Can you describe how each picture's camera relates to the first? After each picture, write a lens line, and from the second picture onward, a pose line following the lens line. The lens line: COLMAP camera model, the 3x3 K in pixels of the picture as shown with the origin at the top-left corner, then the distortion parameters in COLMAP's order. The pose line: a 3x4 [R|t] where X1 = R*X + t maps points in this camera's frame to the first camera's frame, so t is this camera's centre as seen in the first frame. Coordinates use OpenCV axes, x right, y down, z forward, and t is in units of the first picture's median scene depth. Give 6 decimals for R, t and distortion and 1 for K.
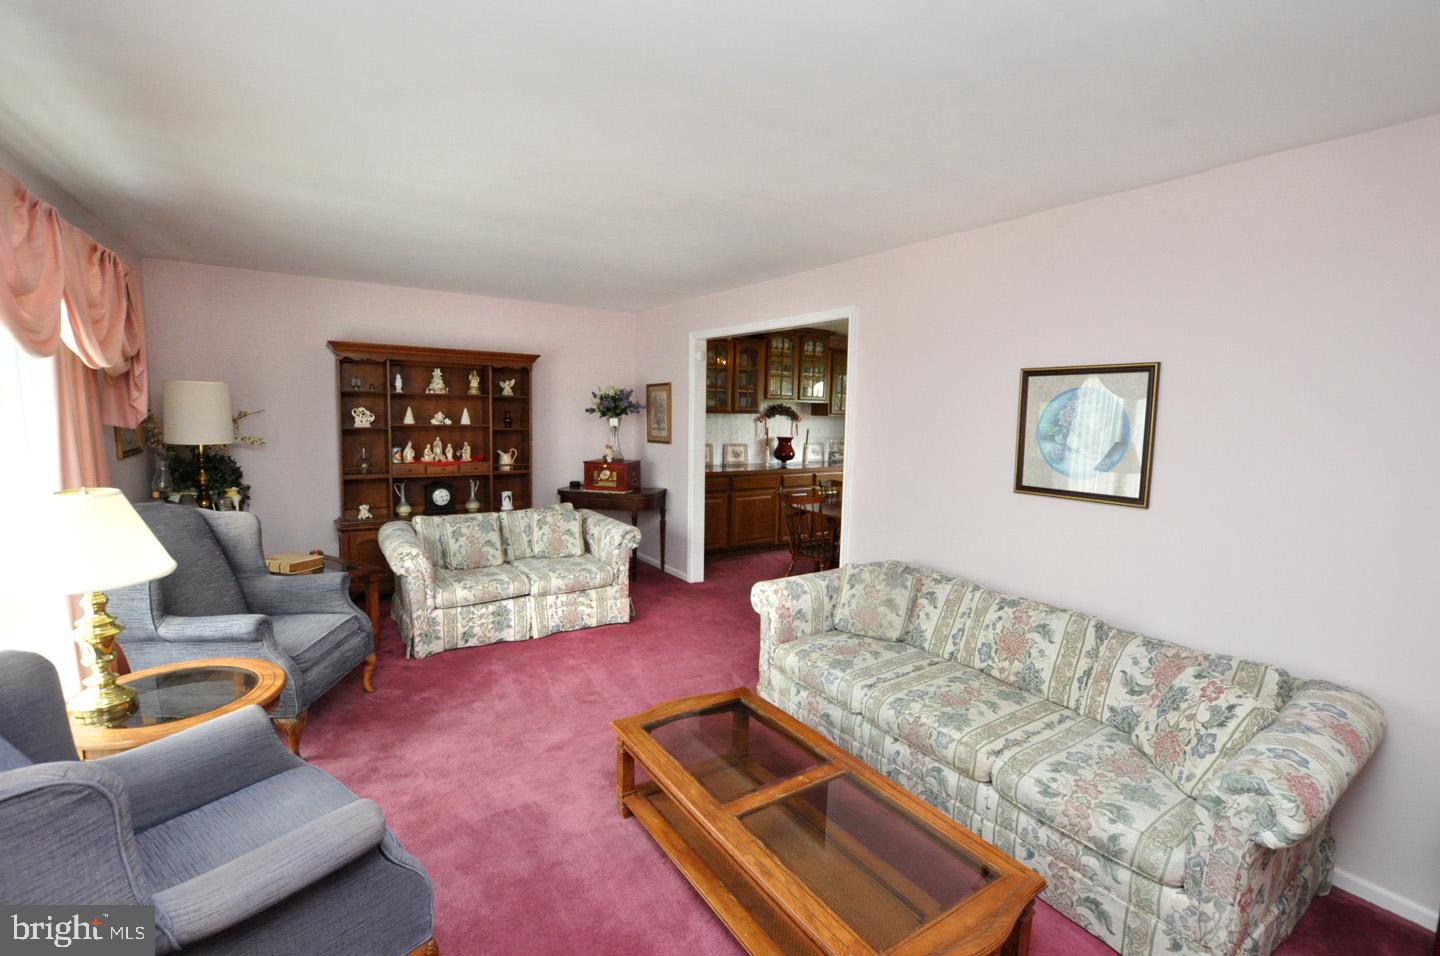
lens RADIAL K [[633.9, 0, 725.8], [0, 633.9, 475.5], [0, 0, 1]] dist [-0.029876, 0.003609]
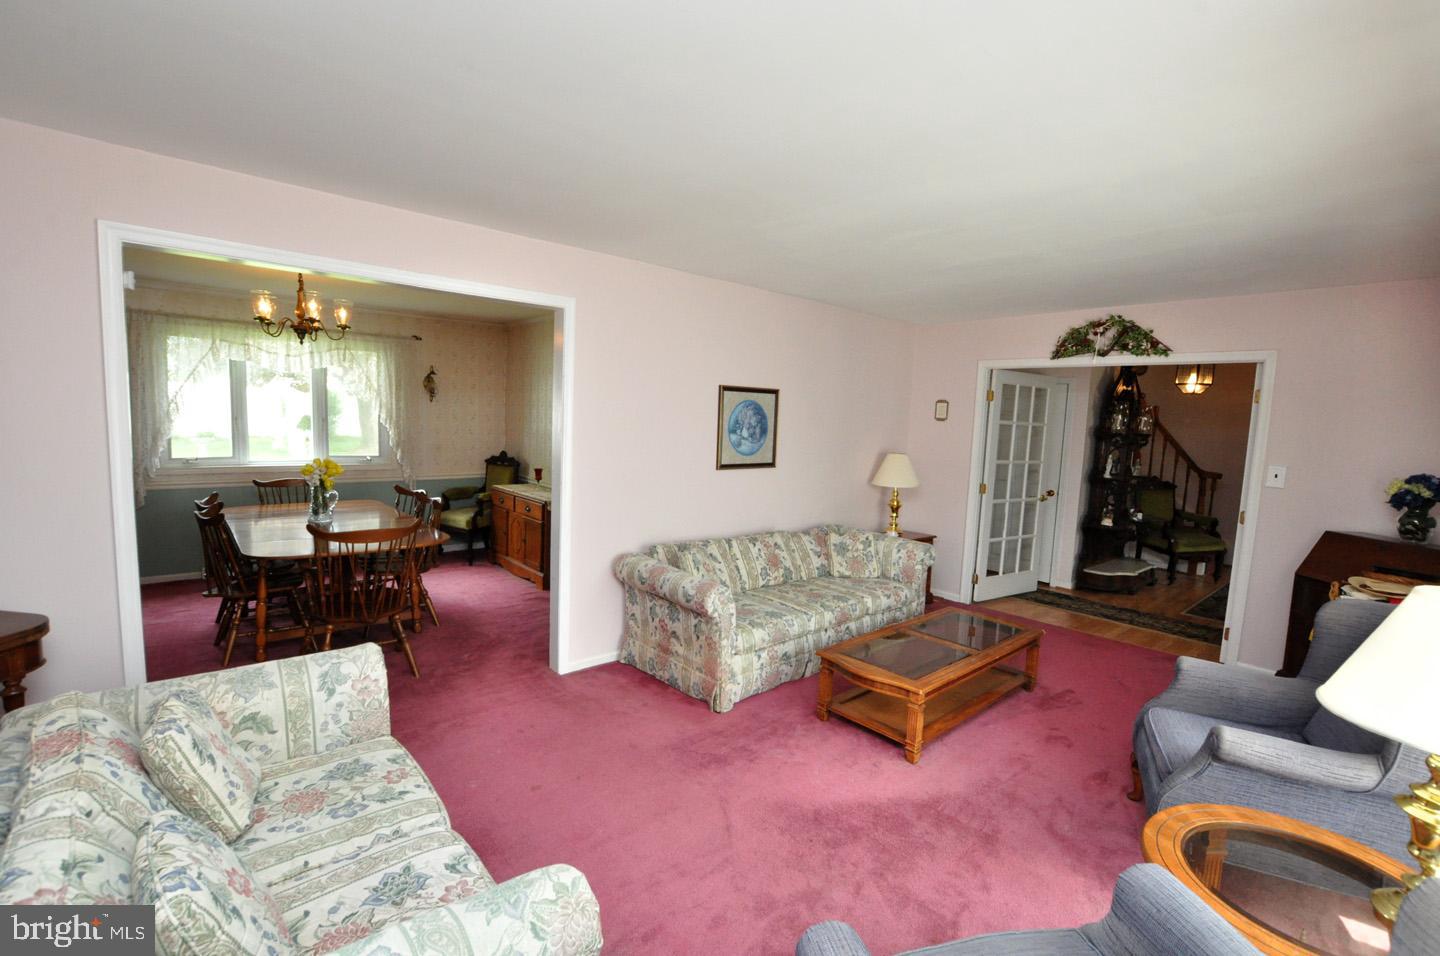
lens RADIAL K [[633.9, 0, 724.4], [0, 633.9, 480.8], [0, 0, 1]] dist [-0.029876, 0.003609]
pose [[-0.130542, -0.120364, 0.984109, -0.655642], [0.066513, 0.989304, 0.129822, -0.091633], [-0.989209, 0.082403, -0.121140, 0.776468]]
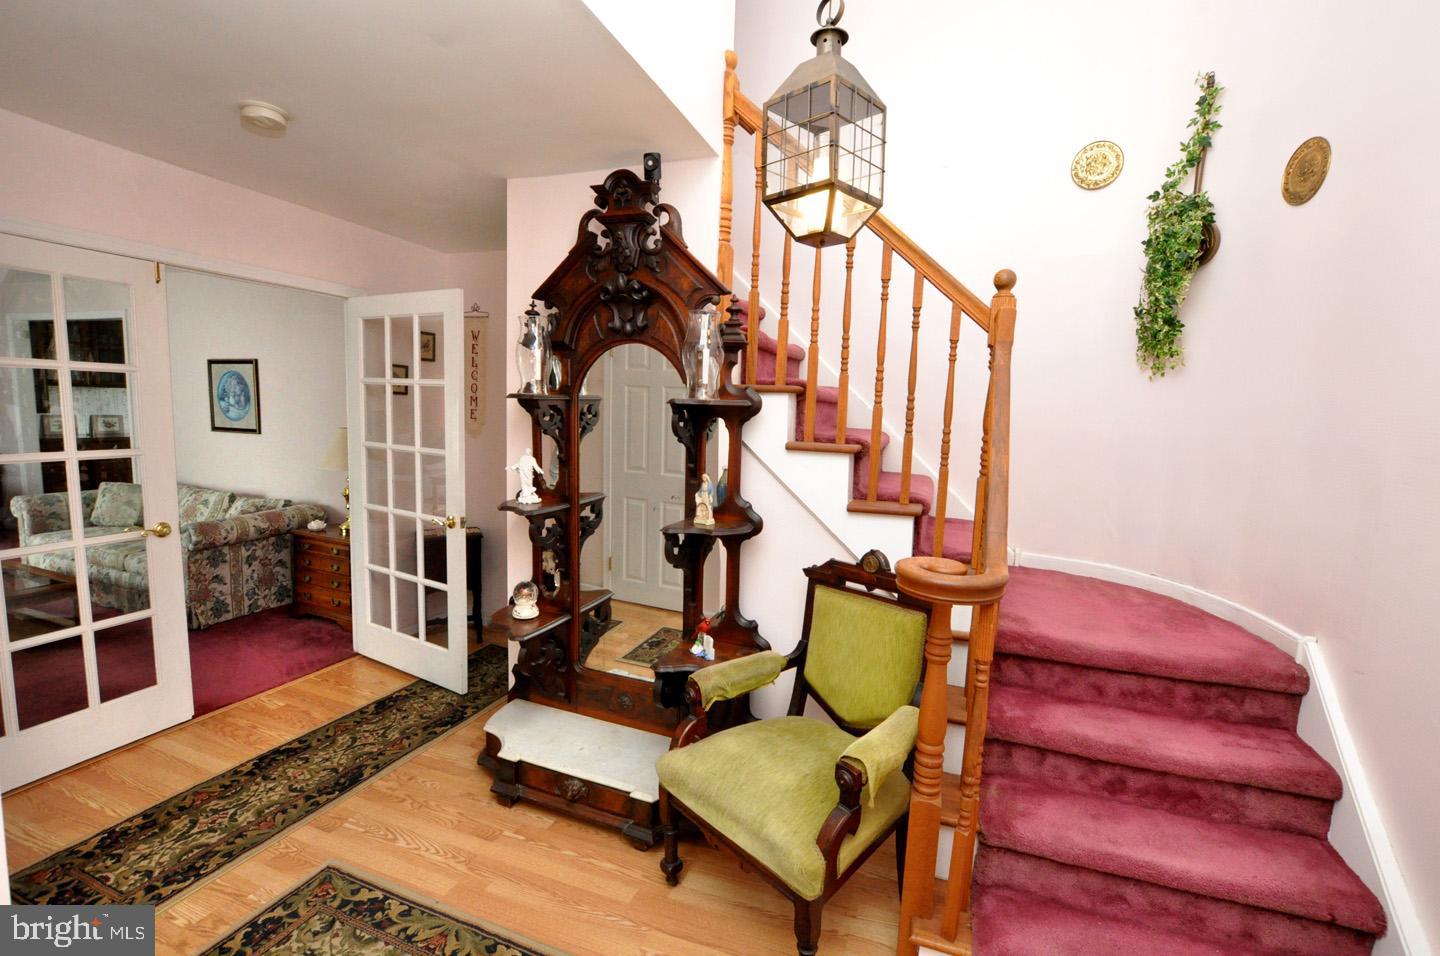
lens RADIAL K [[633.9, 0, 718.2], [0, 633.9, 477.3], [0, 0, 1]] dist [-0.029876, 0.003609]
pose [[0.809657, -0.055901, 0.584235, 0.385992], [0.040961, 0.998408, 0.038764, 0.095373], [-0.585472, -0.007454, 0.810658, -0.792644]]
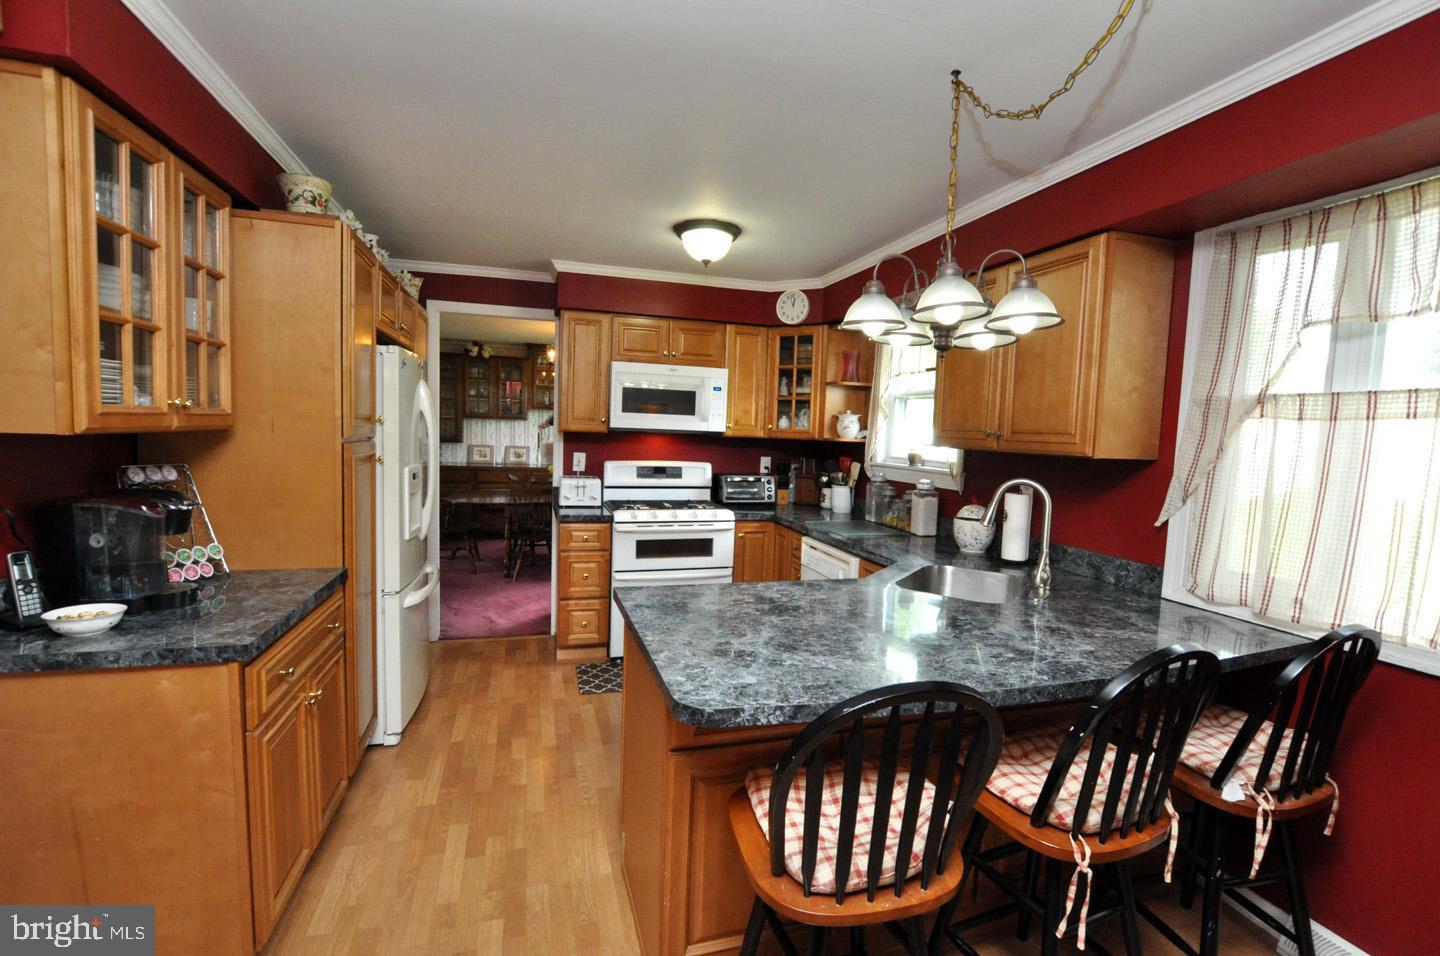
lens RADIAL K [[633.9, 0, 718.2], [0, 633.9, 479.7], [0, 0, 1]] dist [-0.029876, 0.003609]
pose [[0.956790, 0.034752, -0.288697, 1.118401], [-0.046167, 0.998394, -0.032825, 0.051863], [0.287093, 0.044735, 0.956858, -0.006492]]
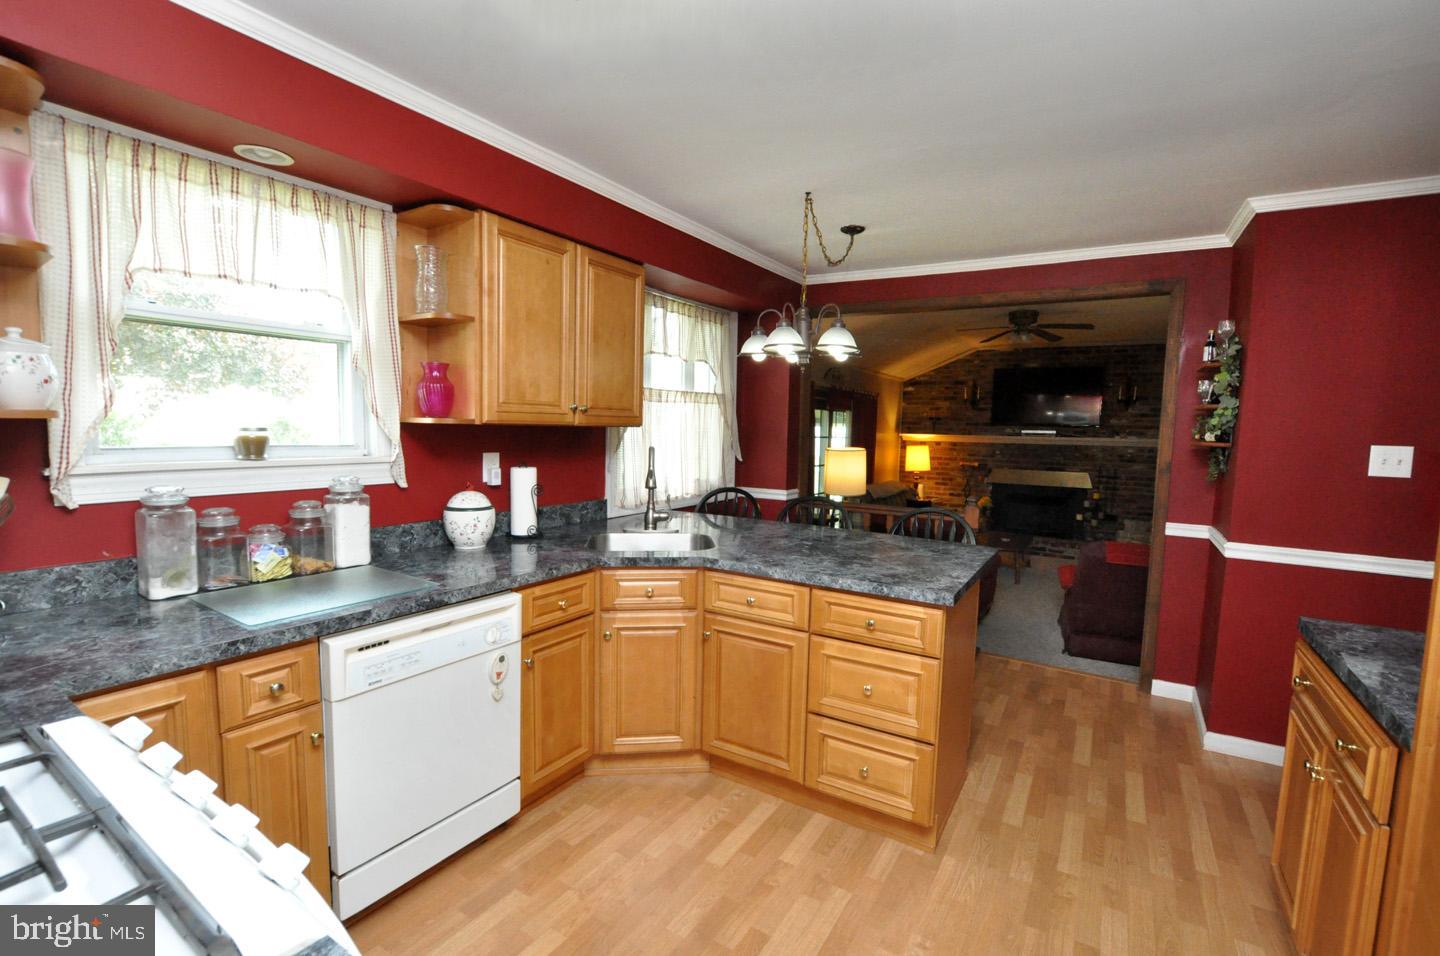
lens RADIAL K [[633.9, 0, 724.3], [0, 633.9, 479.6], [0, 0, 1]] dist [-0.029876, 0.003609]
pose [[-0.404998, -0.109356, 0.907754, 0.594498], [0.067461, 0.986542, 0.148946, -0.033641], [-0.911825, 0.121561, -0.392170, 0.728022]]
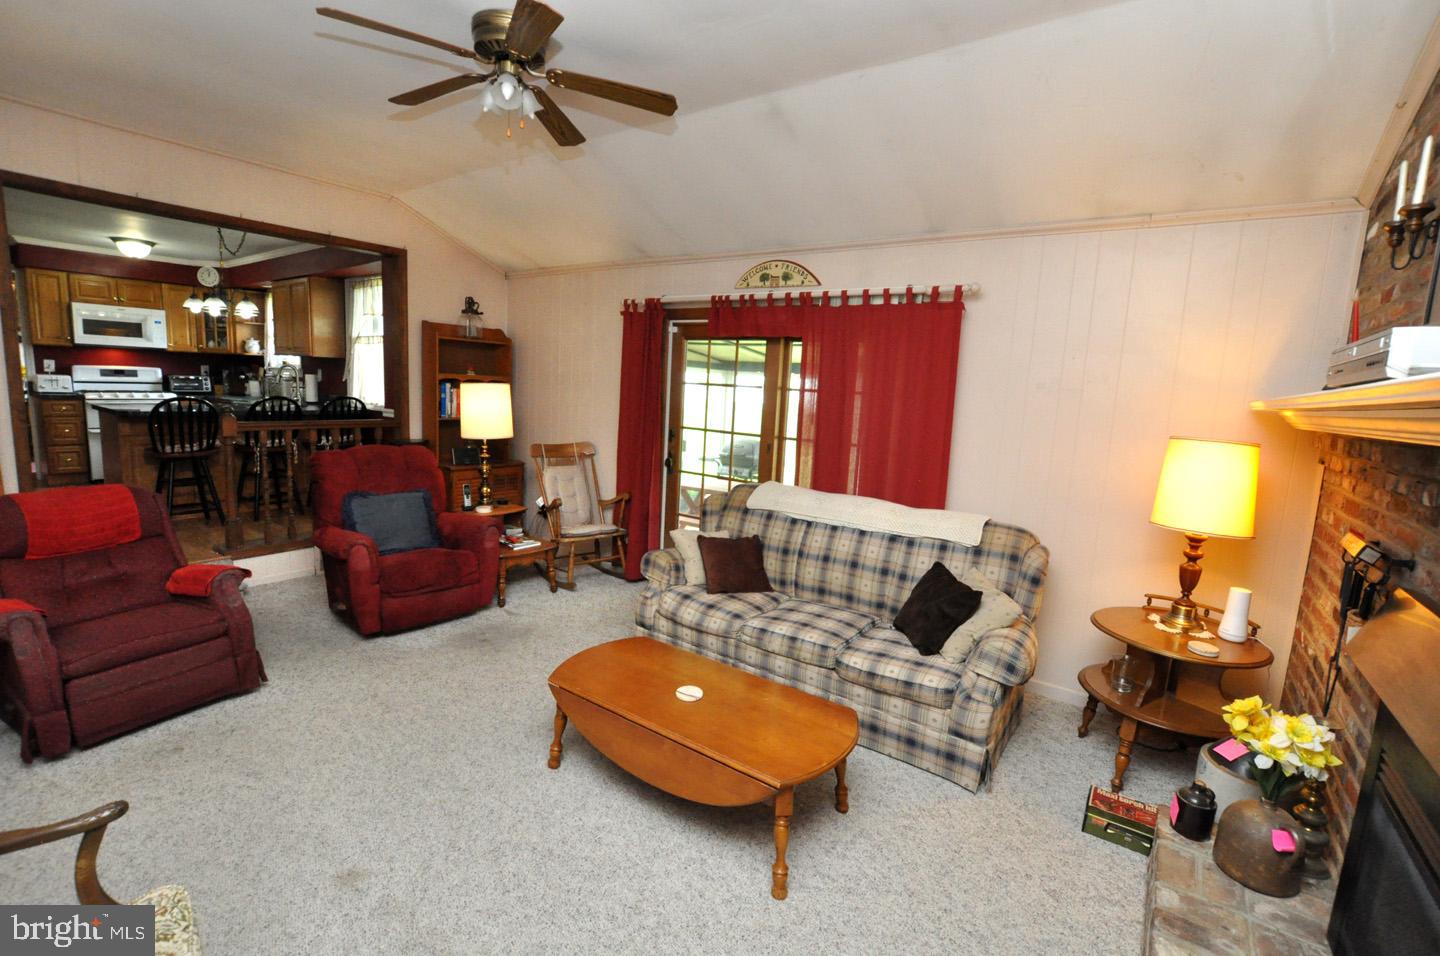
lens RADIAL K [[633.9, 0, 715.7], [0, 633.9, 476.2], [0, 0, 1]] dist [-0.029876, 0.003609]
pose [[0.940301, -0.022844, 0.339577, 1.615295], [0.007723, 0.998920, 0.045814, 0.210206], [-0.340257, -0.040456, 0.939462, -1.051670]]
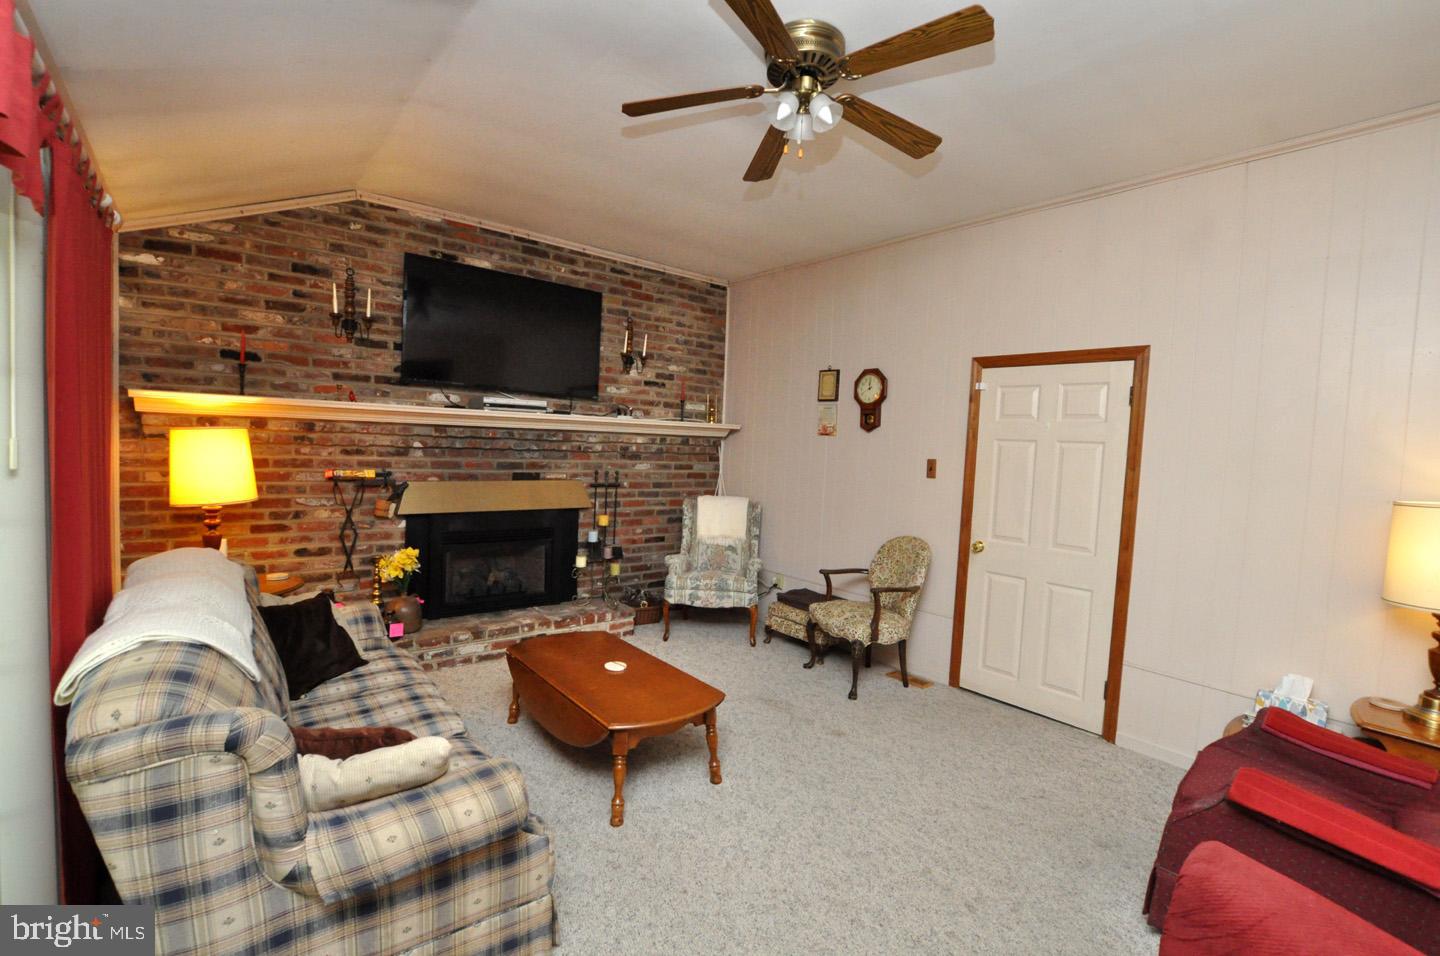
lens RADIAL K [[633.9, 0, 728.9], [0, 633.9, 478.8], [0, 0, 1]] dist [-0.029876, 0.003609]
pose [[-0.993659, -0.061449, -0.094160, 1.726245], [-0.076082, 0.984071, 0.160671, 0.109924], [0.082787, 0.166816, -0.982506, 0.052845]]
